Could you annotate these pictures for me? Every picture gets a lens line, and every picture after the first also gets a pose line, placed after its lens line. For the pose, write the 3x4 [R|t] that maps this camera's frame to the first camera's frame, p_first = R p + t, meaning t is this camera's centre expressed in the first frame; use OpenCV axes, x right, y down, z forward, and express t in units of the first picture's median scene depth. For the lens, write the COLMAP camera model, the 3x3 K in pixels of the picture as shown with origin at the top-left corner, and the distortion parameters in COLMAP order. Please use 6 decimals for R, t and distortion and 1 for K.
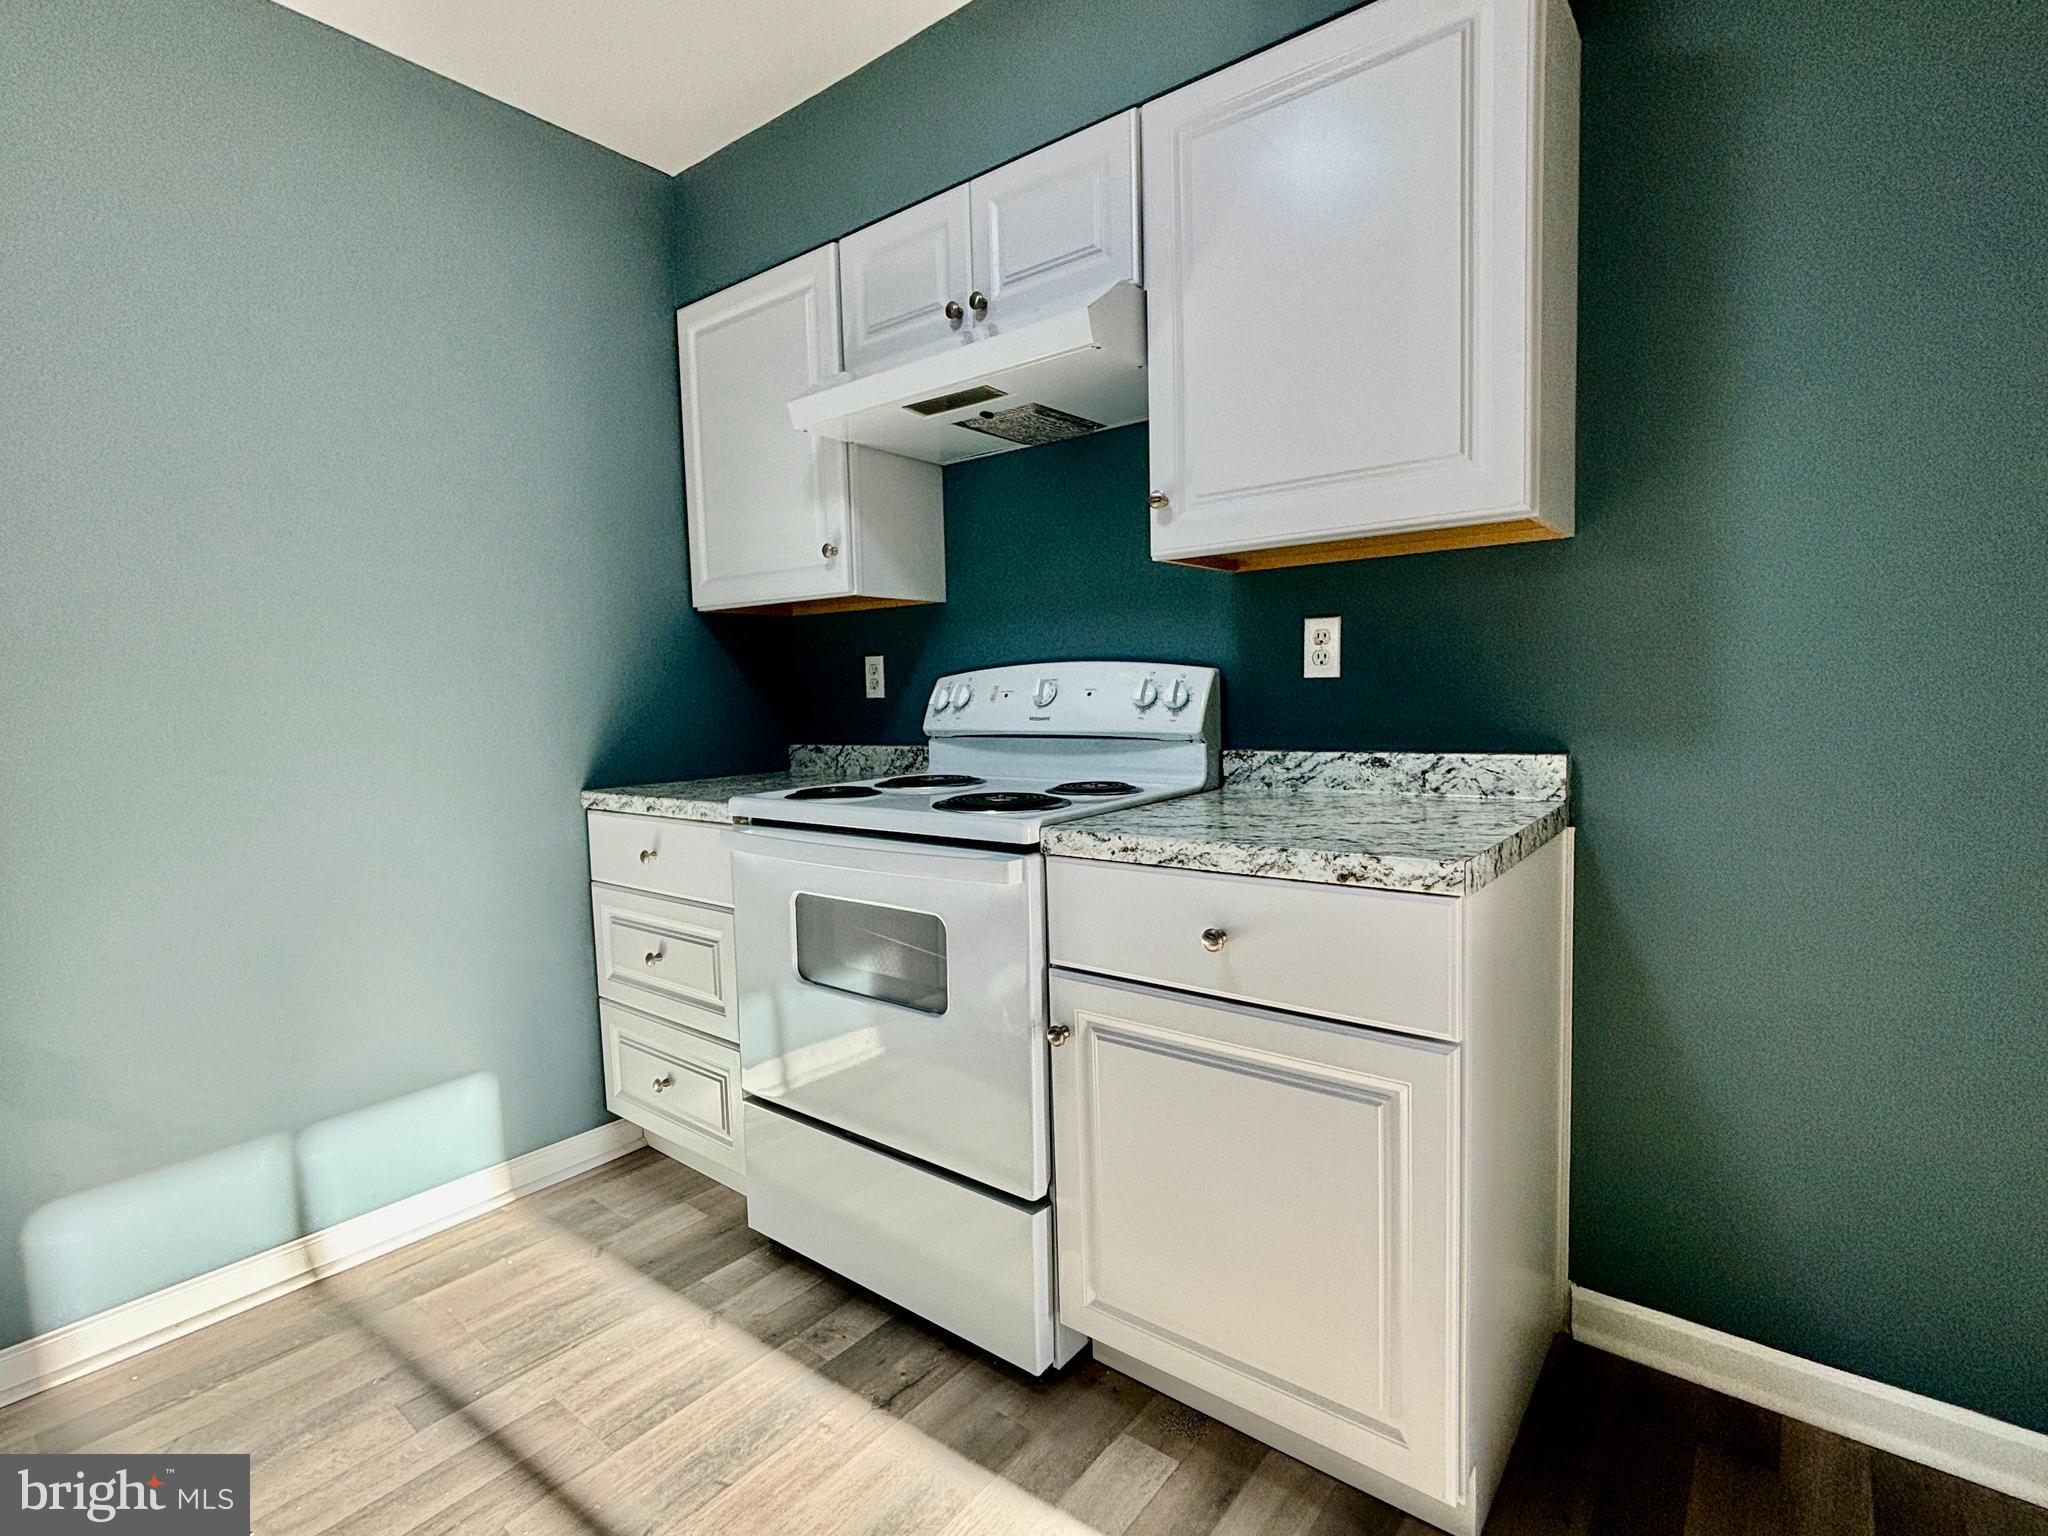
lens RADIAL K [[979.6, 0, 1019.0], [0, 979.6, 765.7], [0, 0, 1]] dist [-0.000113, -0.001624]
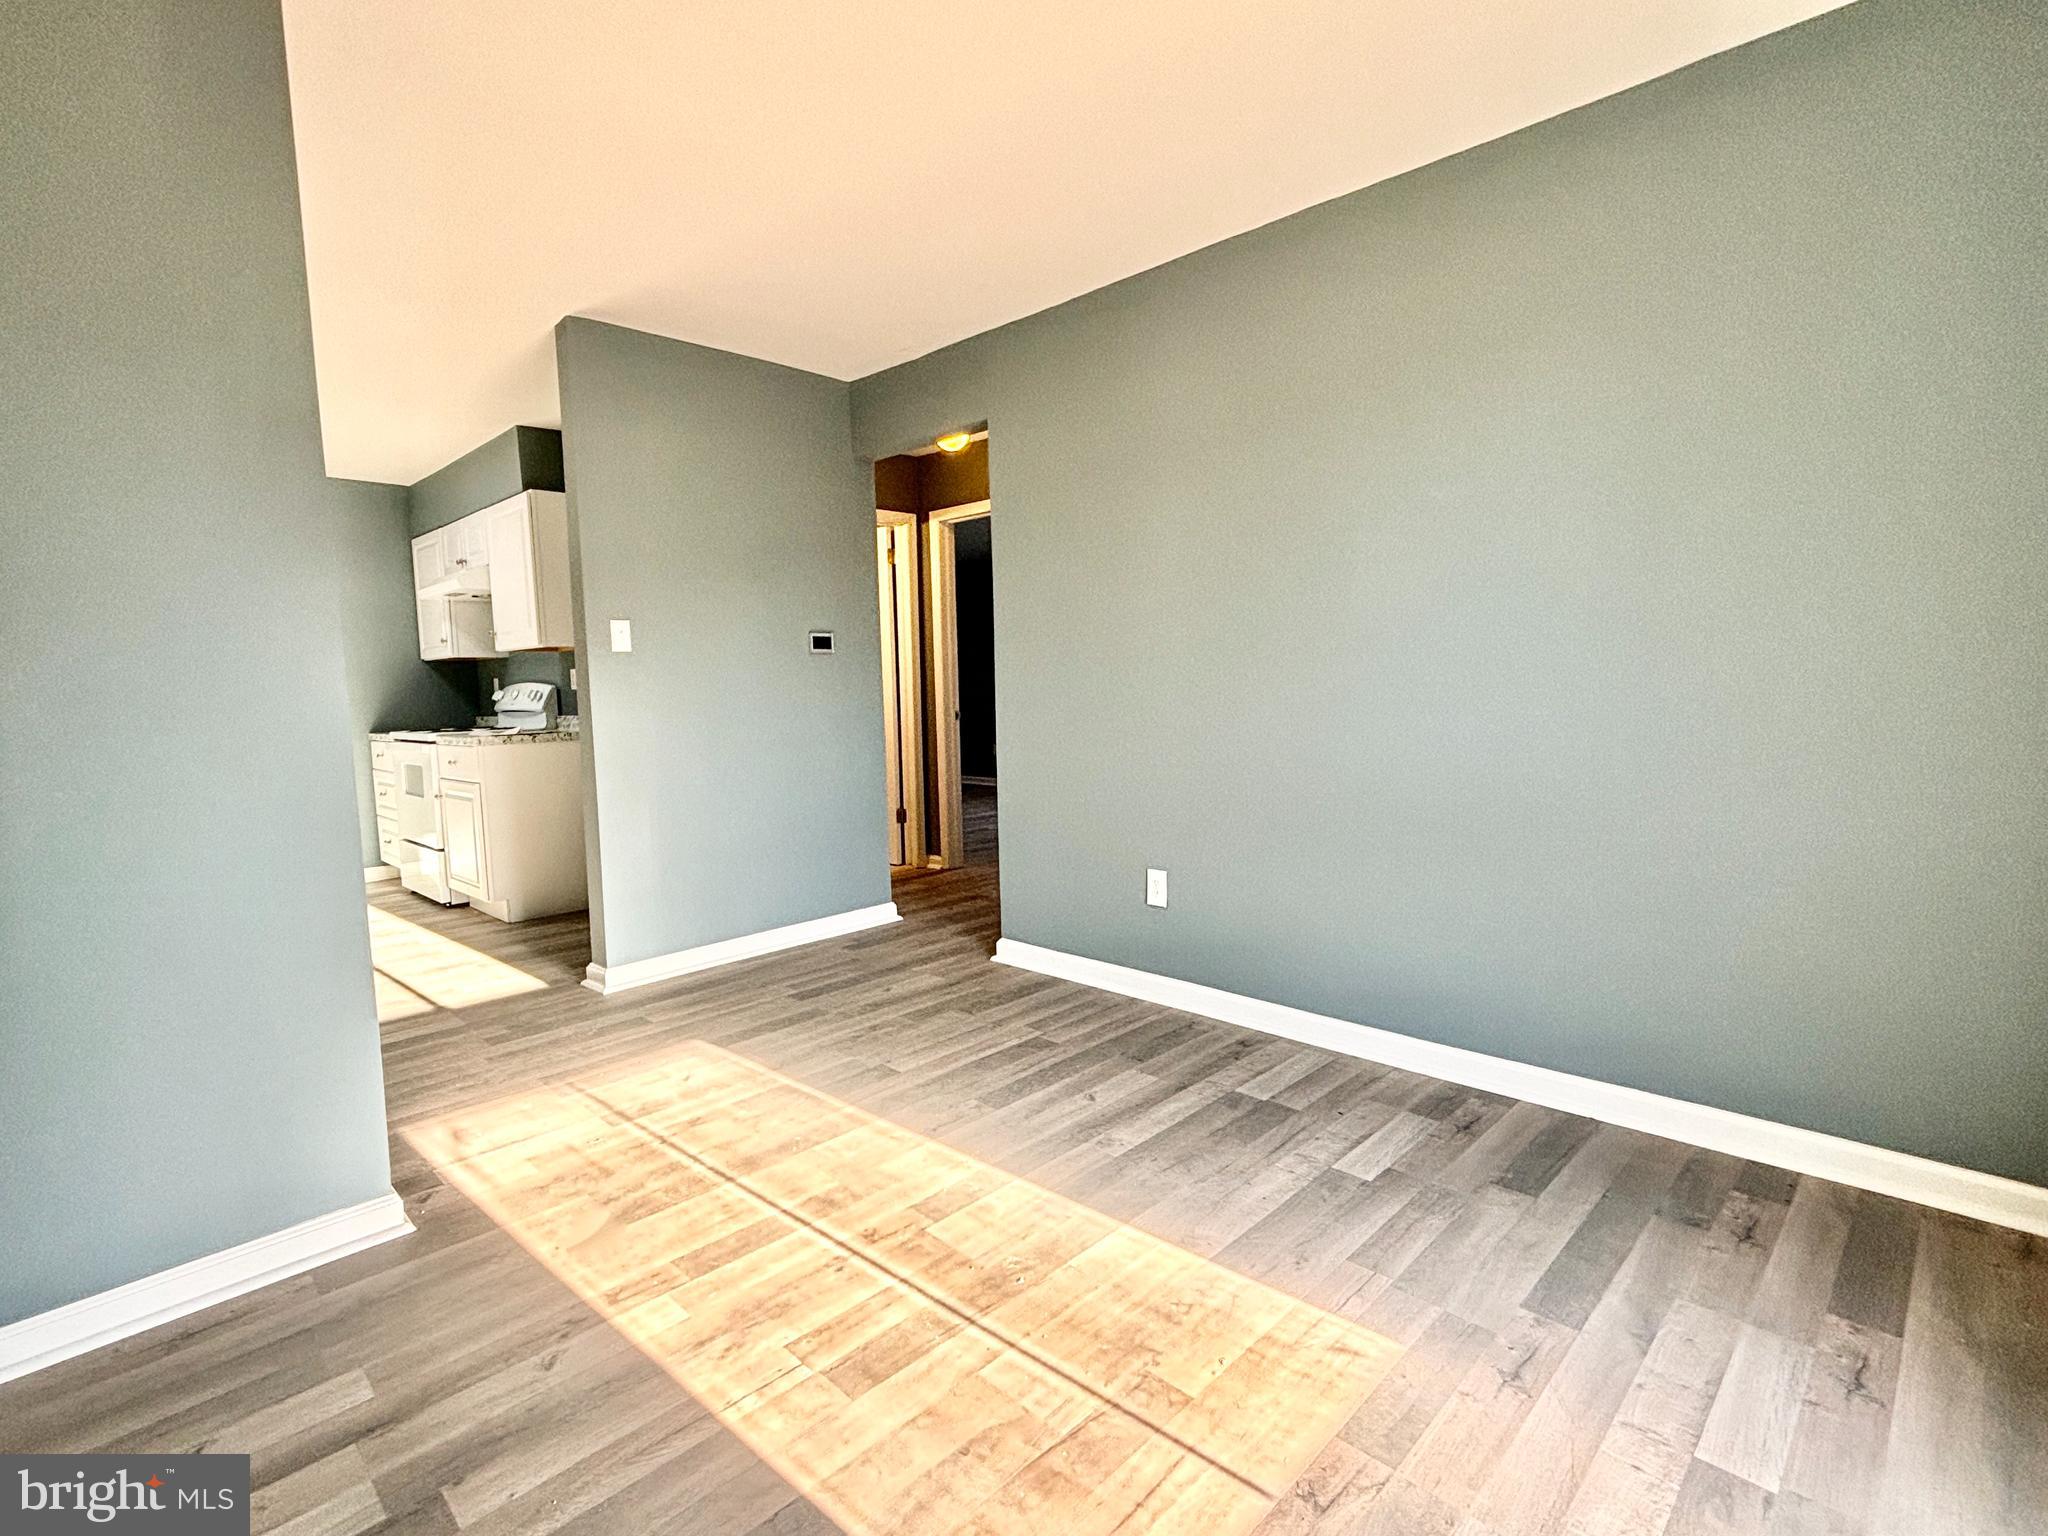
lens RADIAL K [[979.2, 0, 996.7], [0, 979.2, 763.1], [0, 0, 1]] dist [0.017492, -0.000429]
pose [[0.991998, 0.001947, -0.126239, 1.898959], [-0.000730, 0.999953, 0.009689, 0.096322], [0.126252, -0.009520, 0.991953, -1.704065]]
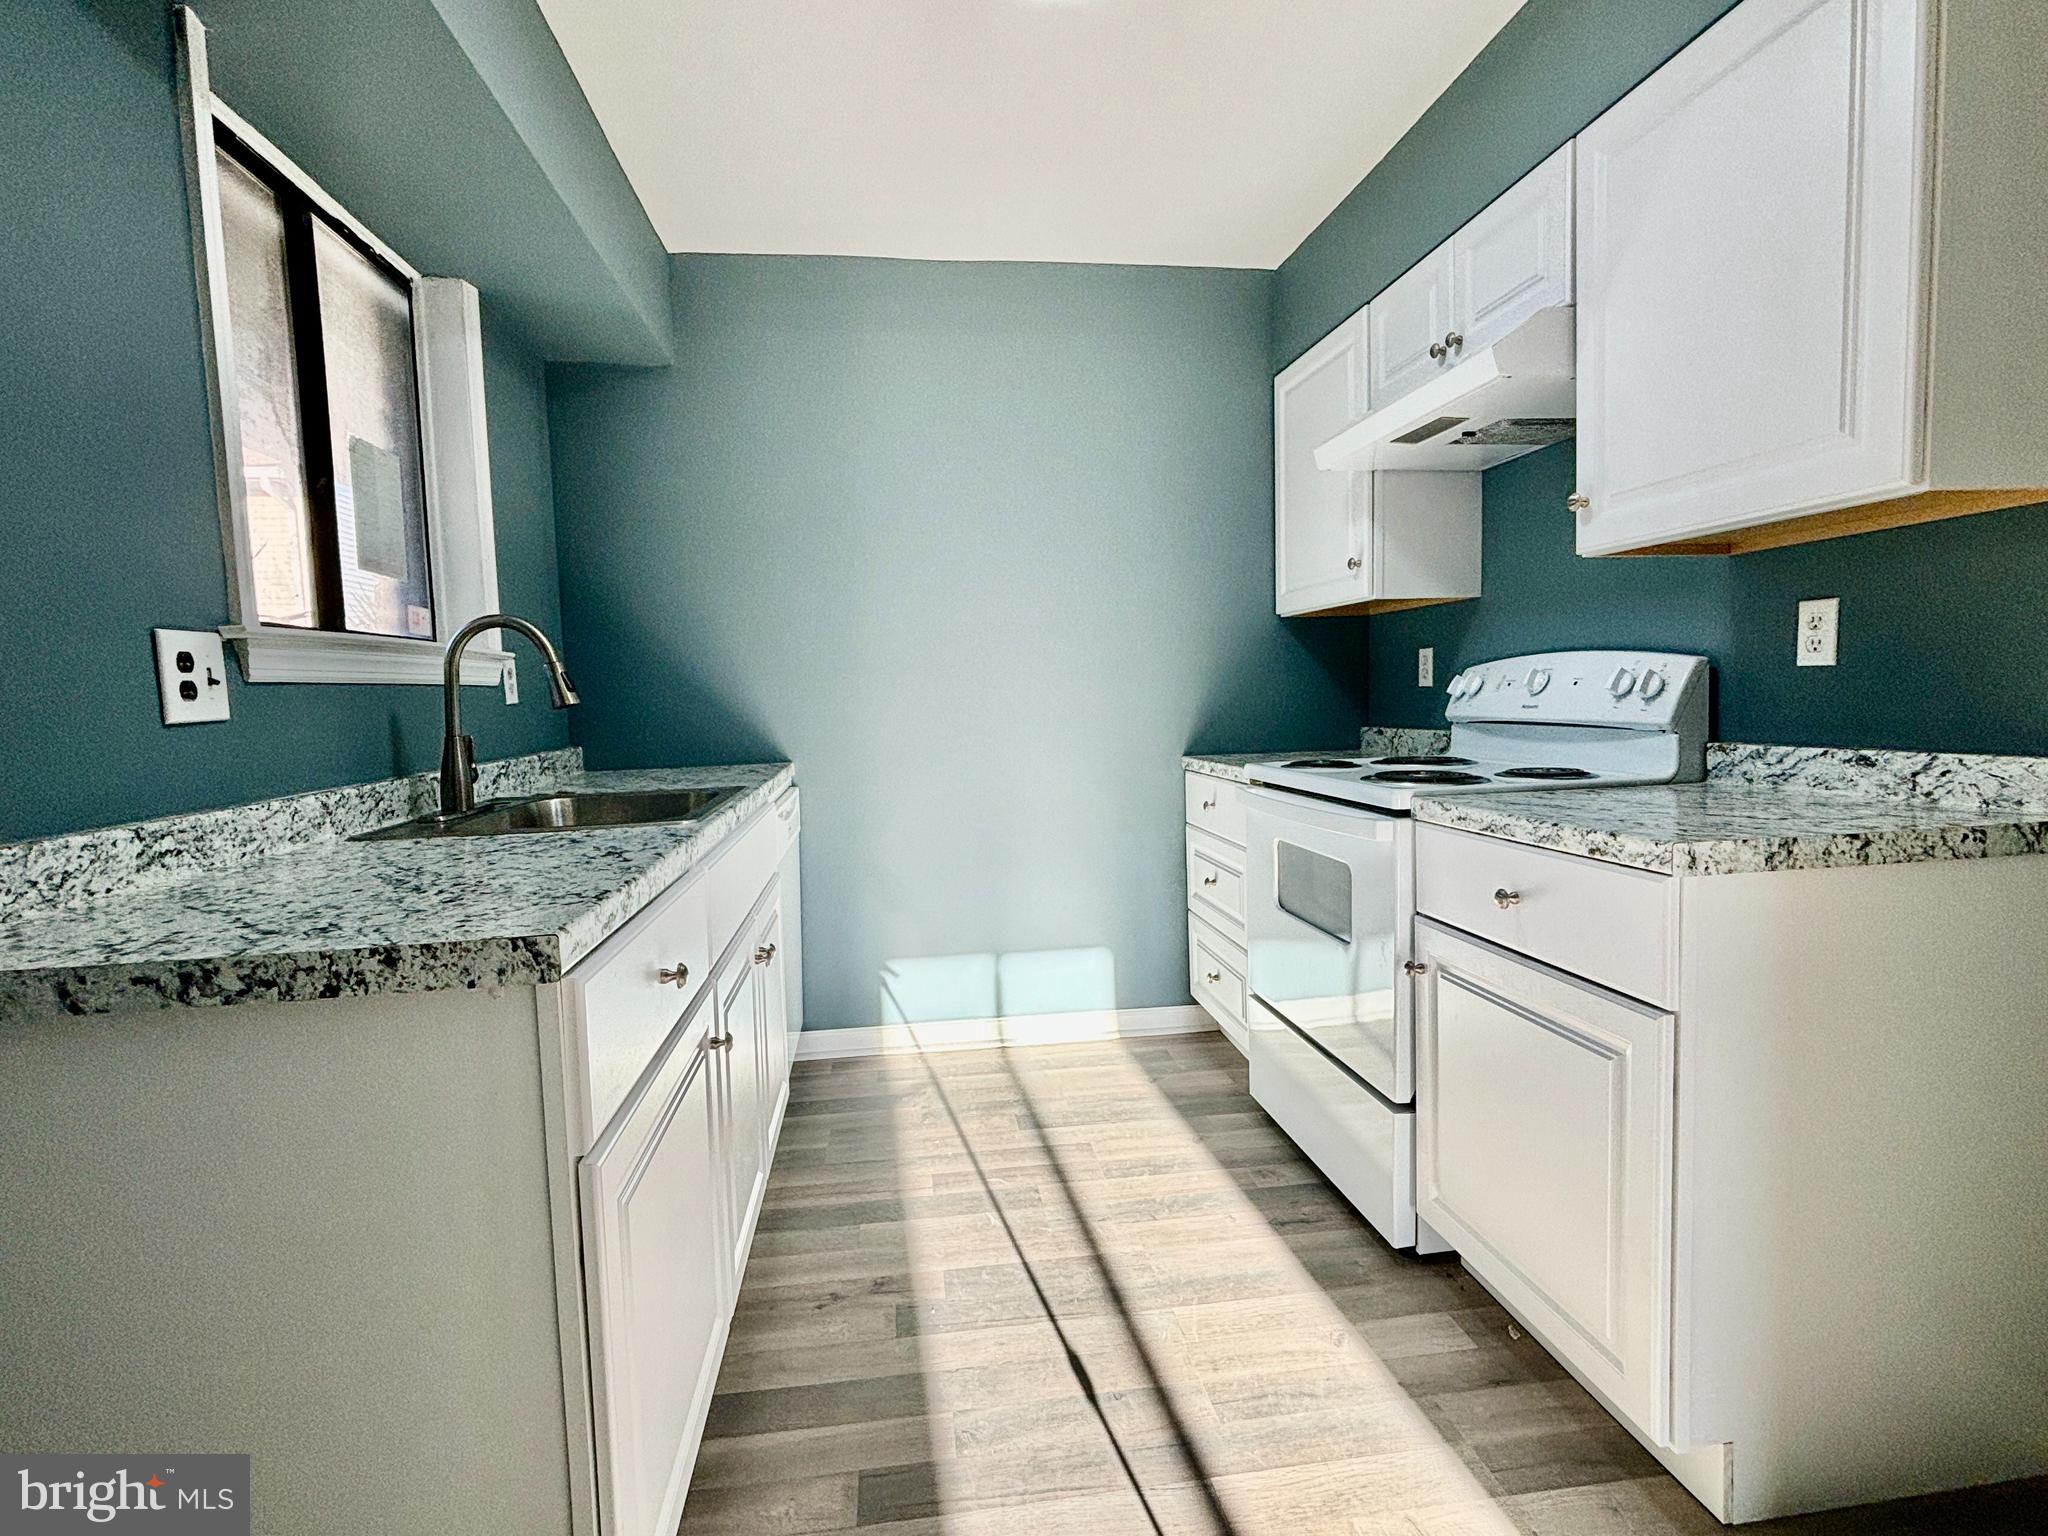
lens RADIAL K [[979.6, 0, 1019.0], [0, 979.6, 765.7], [0, 0, 1]] dist [-0.000113, -0.001624]
pose [[0.724507, 0.054535, -0.687106, 0.401852], [-0.043090, 0.998499, 0.033814, 0.003874], [0.687919, 0.005109, 0.725770, -0.170493]]
